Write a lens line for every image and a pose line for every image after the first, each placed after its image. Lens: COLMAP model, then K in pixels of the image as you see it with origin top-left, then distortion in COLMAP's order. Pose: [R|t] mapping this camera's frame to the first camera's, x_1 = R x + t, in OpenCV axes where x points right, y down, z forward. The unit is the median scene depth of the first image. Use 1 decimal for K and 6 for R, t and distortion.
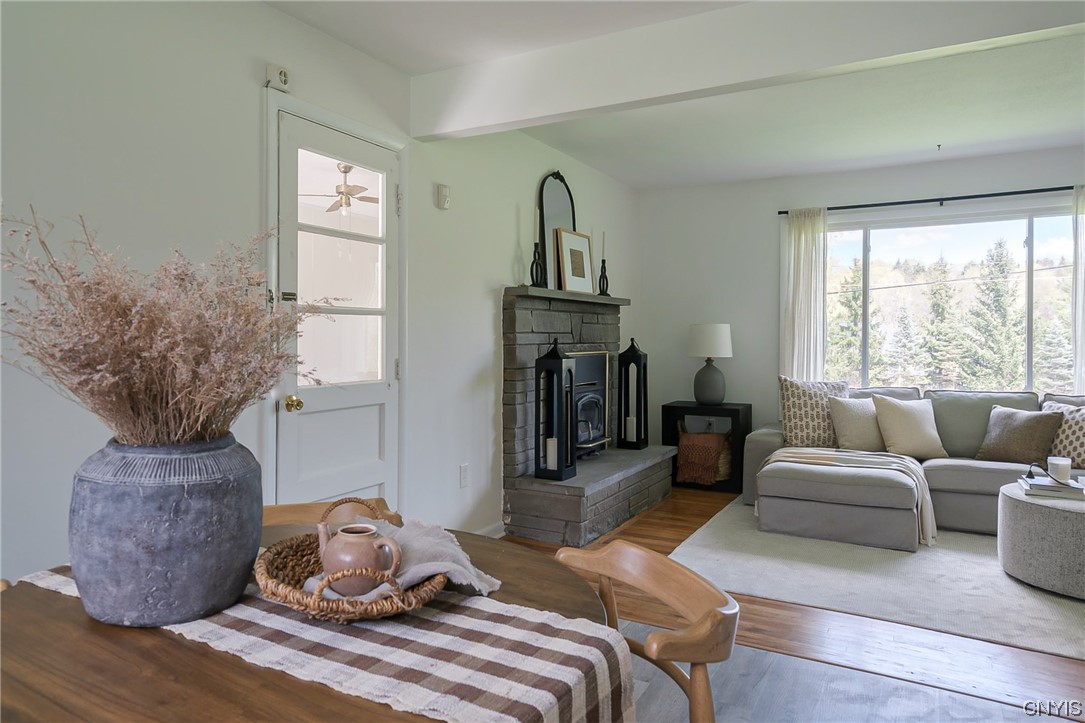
lens RADIAL K [[740.7, 0, 493.2], [0, 740.7, 340.7], [0, 0, 1]] dist [0.022403, 0.011657]
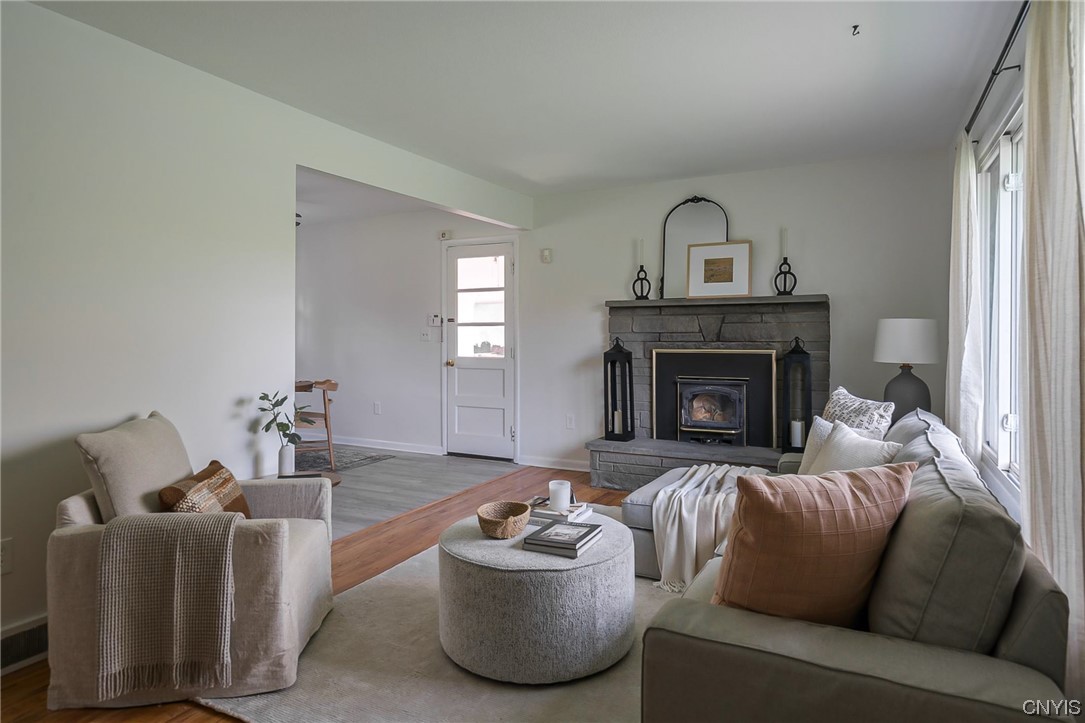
lens RADIAL K [[624.7, 0, 538.1], [0, 624.7, 333.5], [0, 0, 1]] dist [-0.002716, 0.011956]
pose [[0.041582, -0.000841, -0.999135, 1.048372], [-0.001244, 0.999999, -0.000893, -0.007630], [0.999134, 0.001280, 0.041581, 0.688502]]
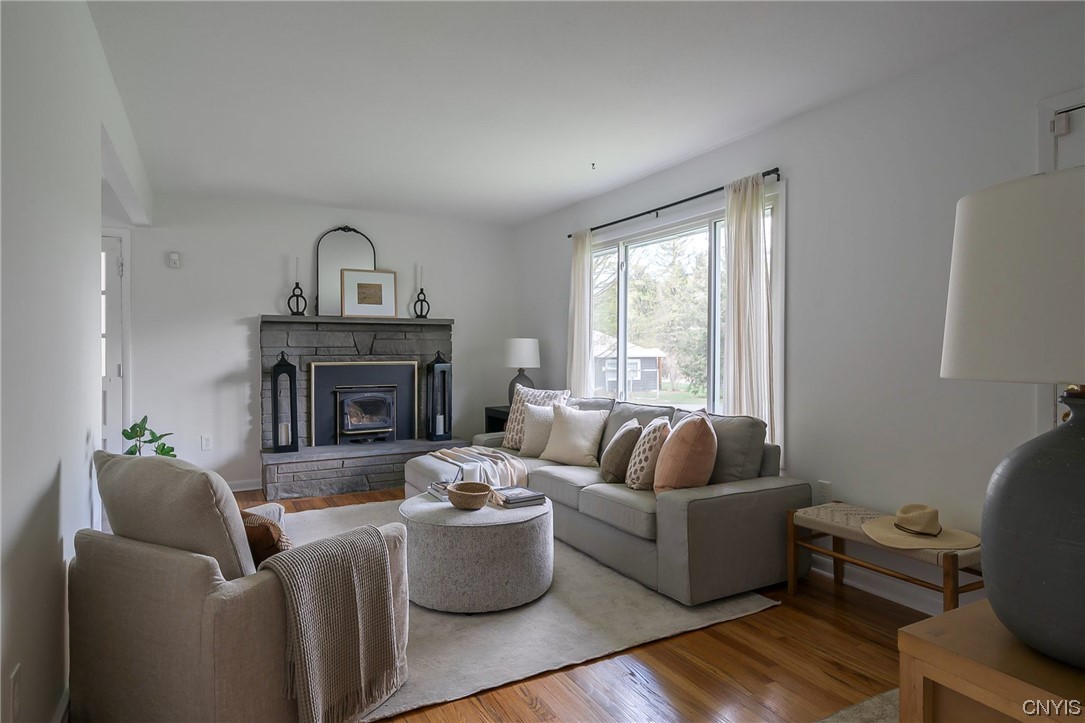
lens RADIAL K [[624.7, 0, 523.4], [0, 624.7, 358.9], [0, 0, 1]] dist [-0.002716, 0.011956]
pose [[0.846886, 0.006640, -0.531734, 0.928207], [-0.000836, 0.999937, 0.011156, -0.002208], [0.531774, -0.009004, 0.846838, 0.212380]]
